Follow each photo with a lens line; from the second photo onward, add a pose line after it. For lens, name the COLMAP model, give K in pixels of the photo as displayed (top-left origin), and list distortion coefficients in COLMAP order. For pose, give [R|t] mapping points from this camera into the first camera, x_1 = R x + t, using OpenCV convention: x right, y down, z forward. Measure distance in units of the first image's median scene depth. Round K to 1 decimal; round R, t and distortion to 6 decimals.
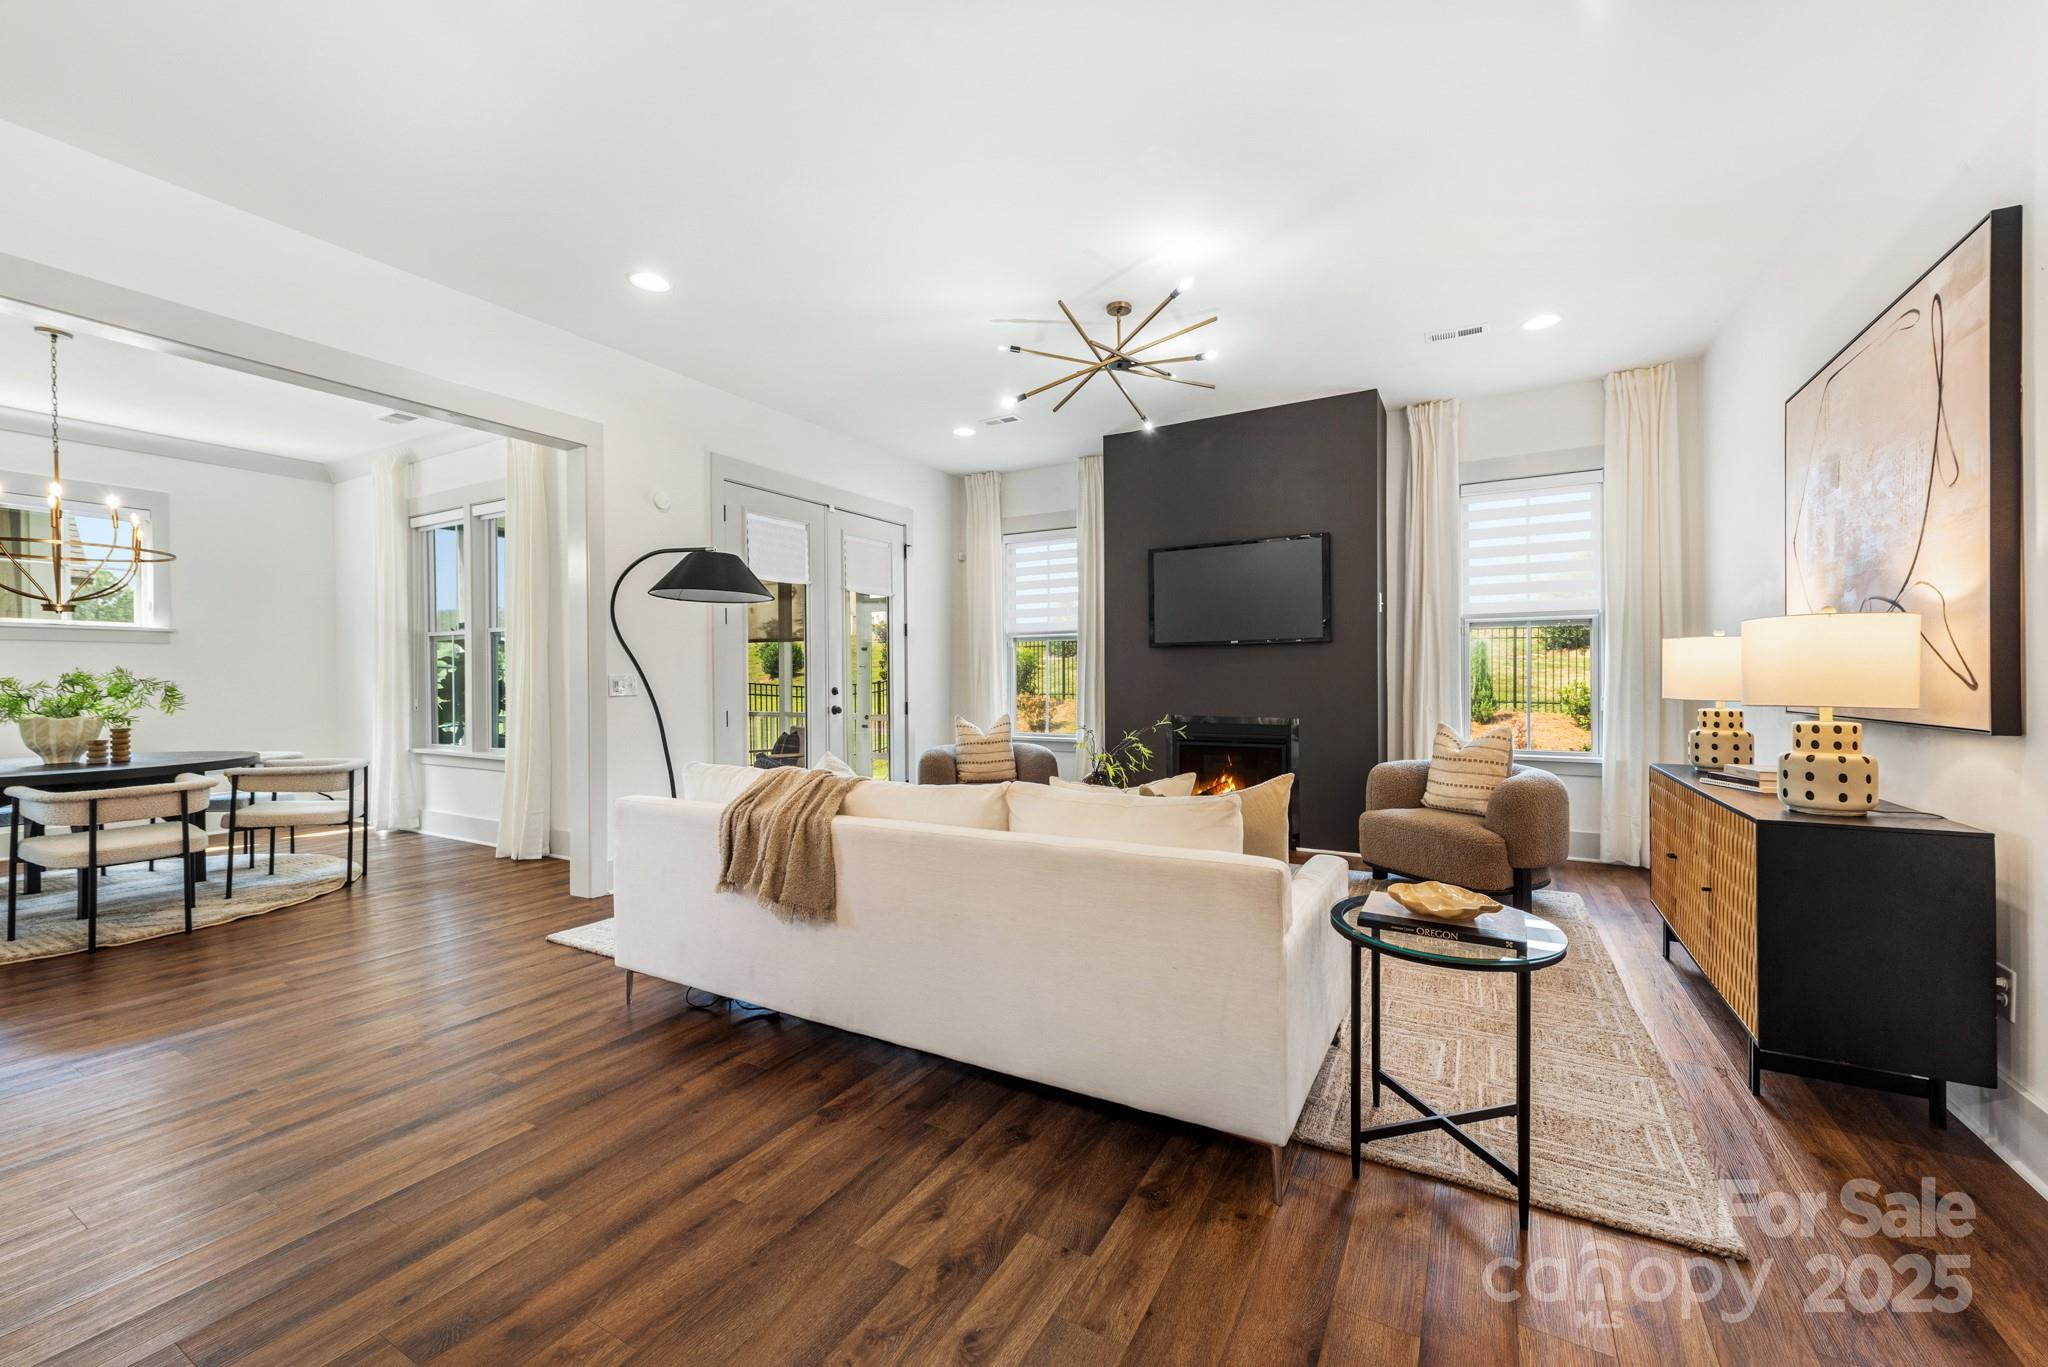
lens RADIAL K [[804.0, 0, 1030.7], [0, 804.0, 680.0], [0, 0, 1]] dist [0.002708, 0.000073]
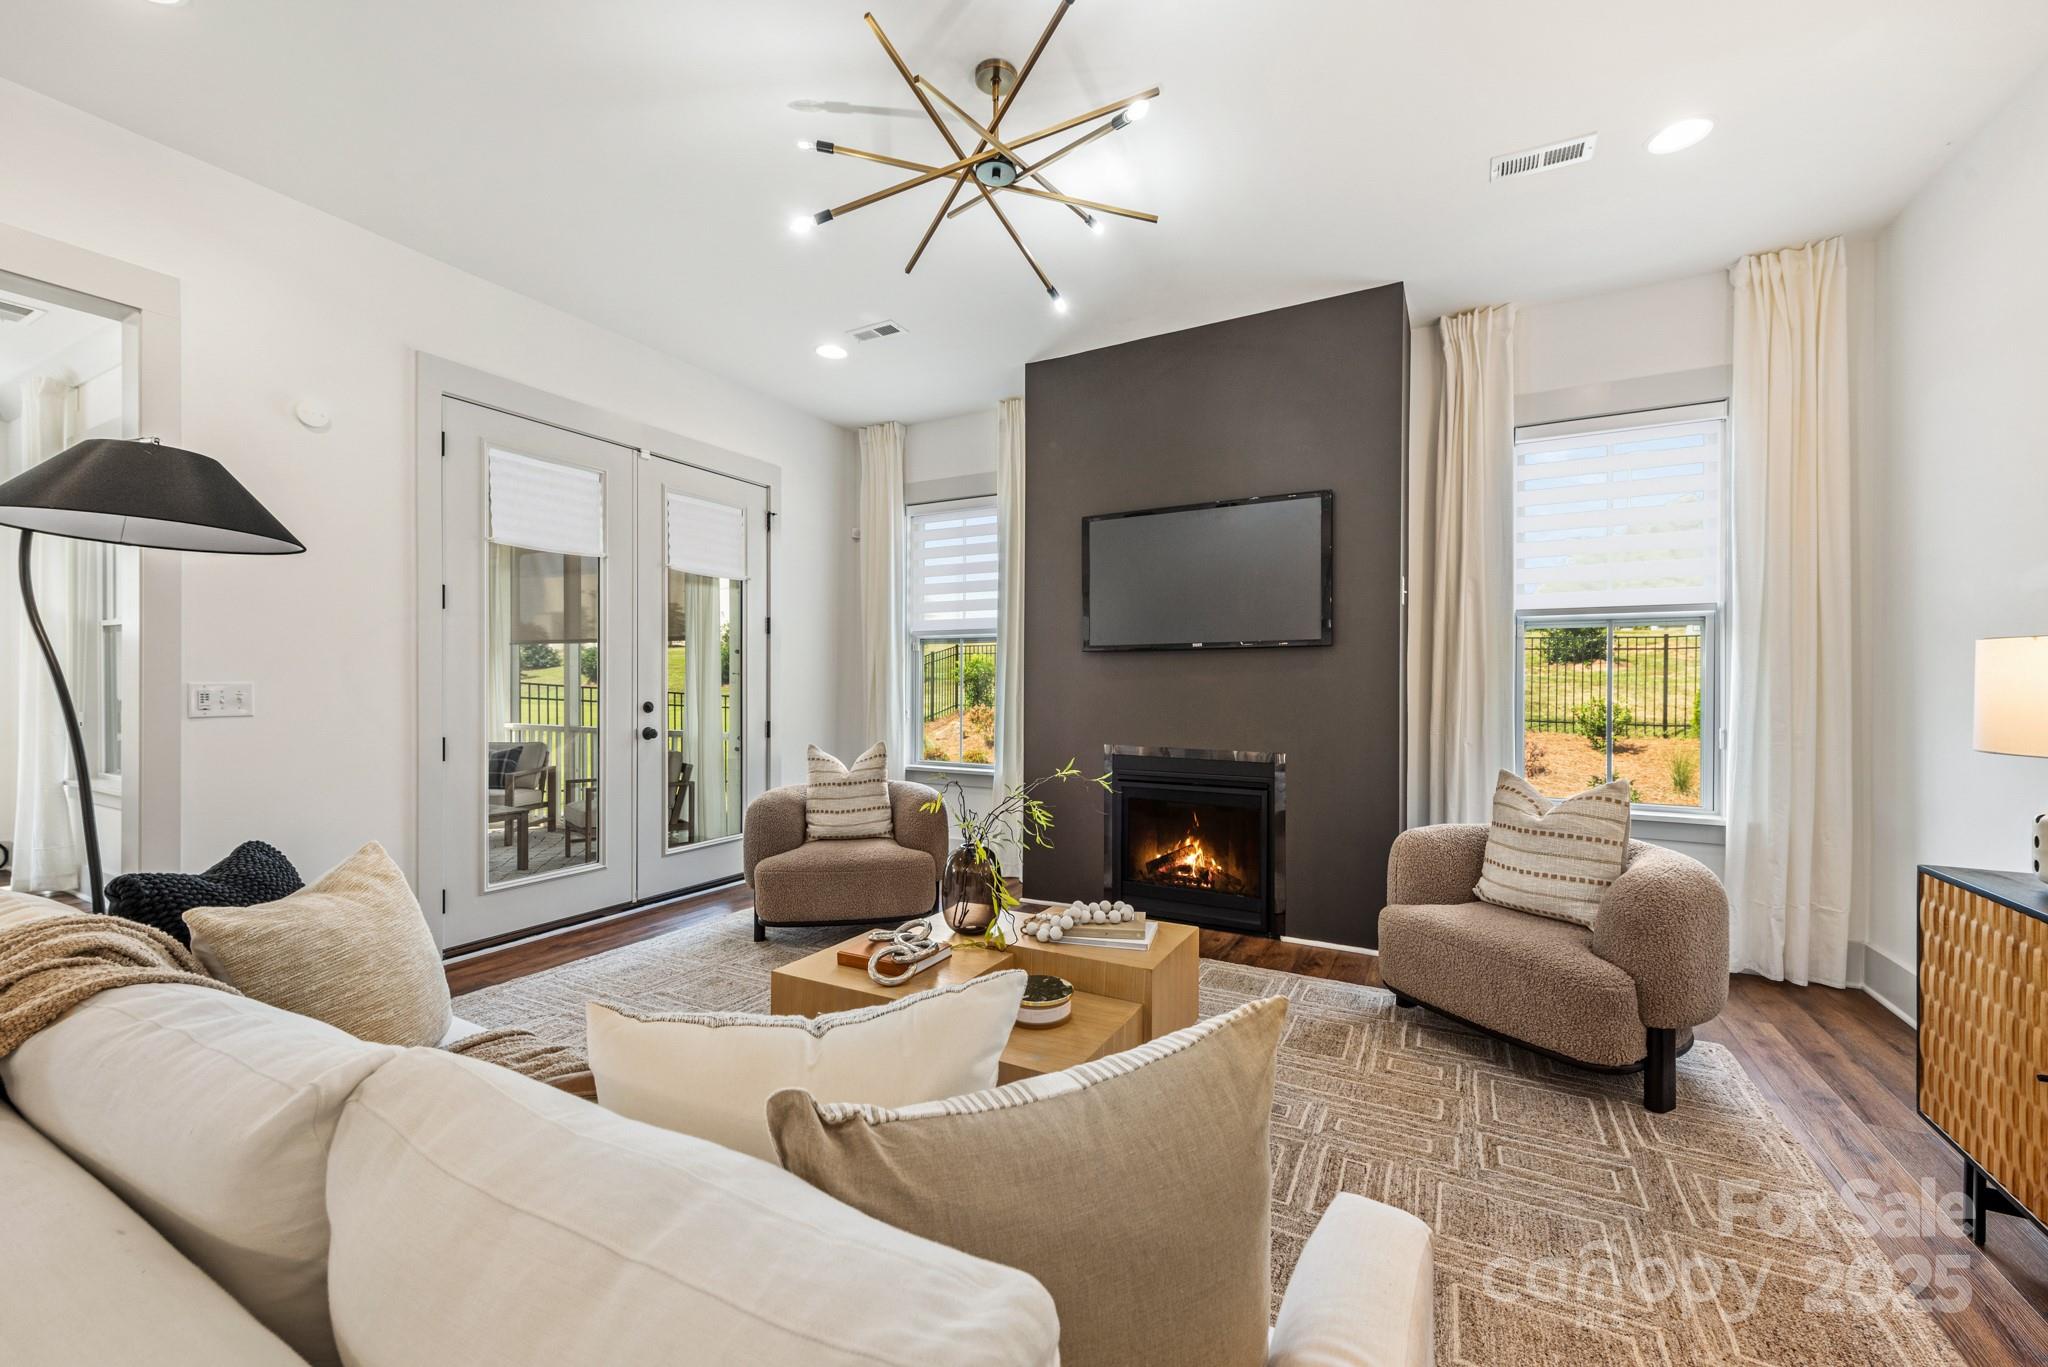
lens RADIAL K [[804.0, 0, 1029.3], [0, 804.0, 691.7], [0, 0, 1]] dist [0.002708, 0.000073]
pose [[0.999775, 0.010189, 0.018579, 0.091406], [-0.010269, 0.999938, 0.004232, -0.007185], [-0.018534, -0.004422, 0.999818, 0.288171]]
